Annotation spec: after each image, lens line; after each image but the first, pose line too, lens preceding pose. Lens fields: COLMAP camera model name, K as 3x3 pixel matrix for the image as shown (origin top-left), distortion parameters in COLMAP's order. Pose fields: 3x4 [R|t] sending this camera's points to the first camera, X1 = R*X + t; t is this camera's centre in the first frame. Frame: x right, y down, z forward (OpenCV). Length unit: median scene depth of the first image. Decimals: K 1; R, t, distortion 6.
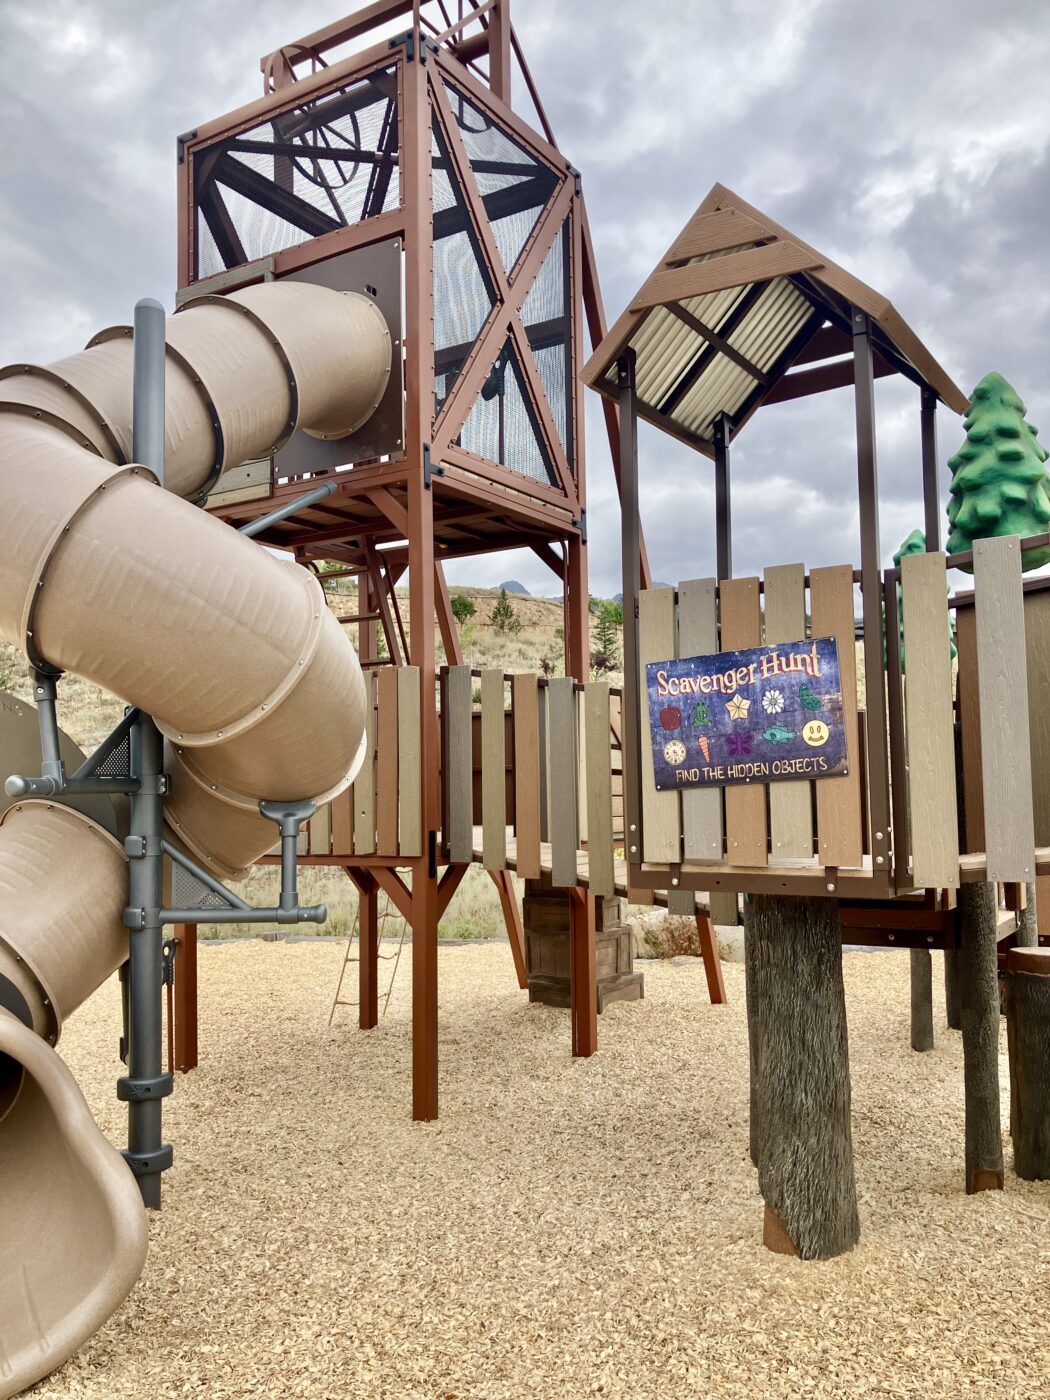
lens RADIAL K [[1167.9, 0, 530.5], [0, 1167.9, 722.4], [0, 0, 1]] dist [-0.003468, -0.007194]
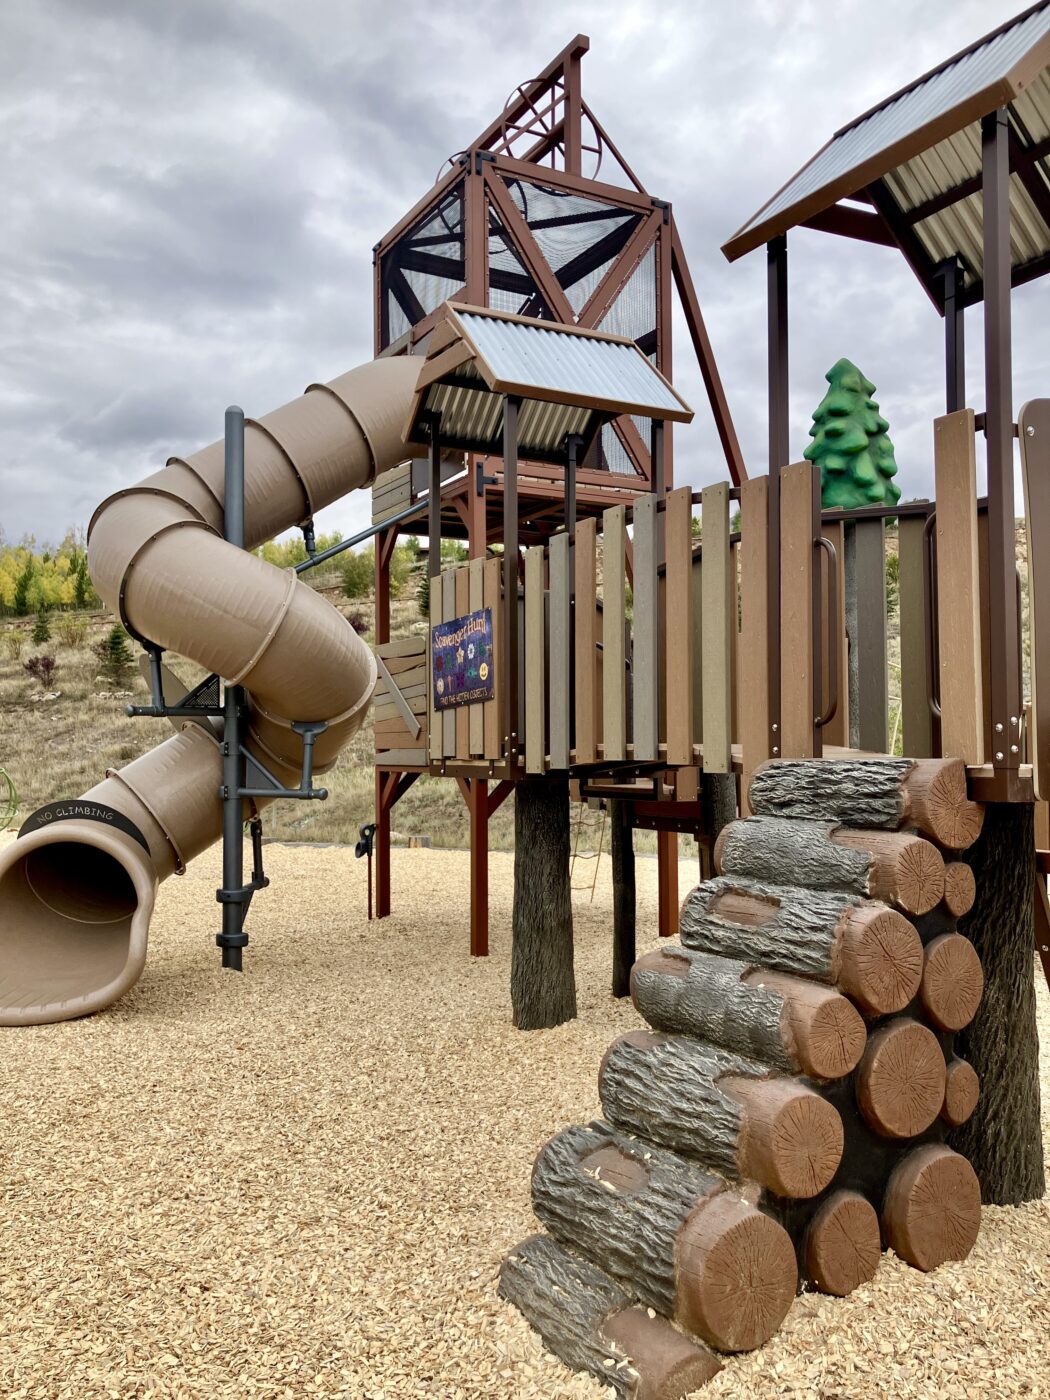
lens RADIAL K [[1170.5, 0, 525.0], [0, 1170.5, 700.0], [0, 0, 1]] dist [0.029180, -0.061333]
pose [[0.881550, -0.009961, -0.471986, 0.572146], [0.023340, 0.999474, 0.022500, 0.007624], [0.471514, -0.030851, 0.881319, -0.174334]]
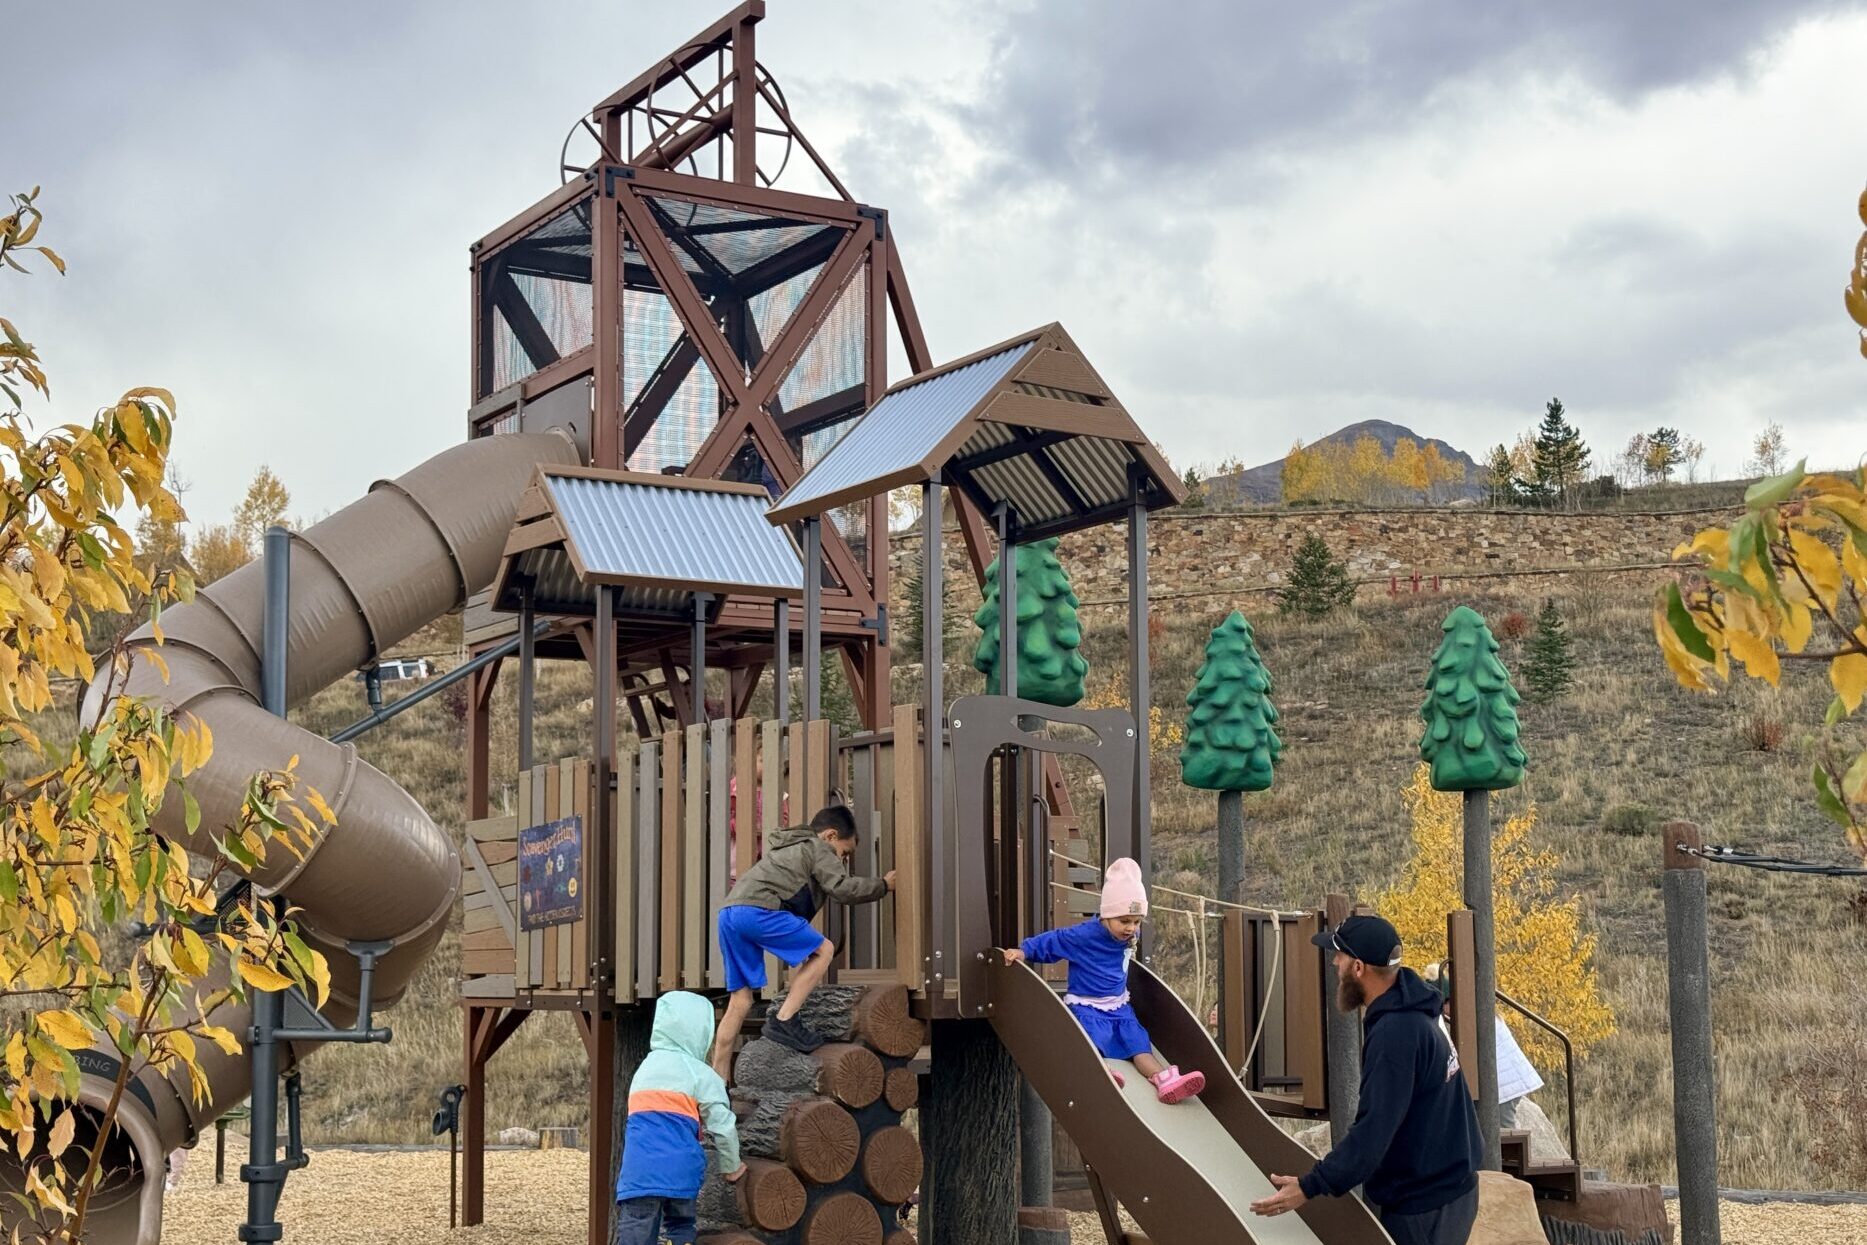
lens RADIAL K [[2655.2, 0, 939.8], [0, 2655.2, 669.2], [0, 0, 1]] dist [0.104461, -0.062297]
pose [[0.896146, -0.041699, -0.441795, 1.123128], [0.023324, 0.998625, -0.046945, -0.049590], [0.443145, 0.031766, 0.895887, -0.877788]]
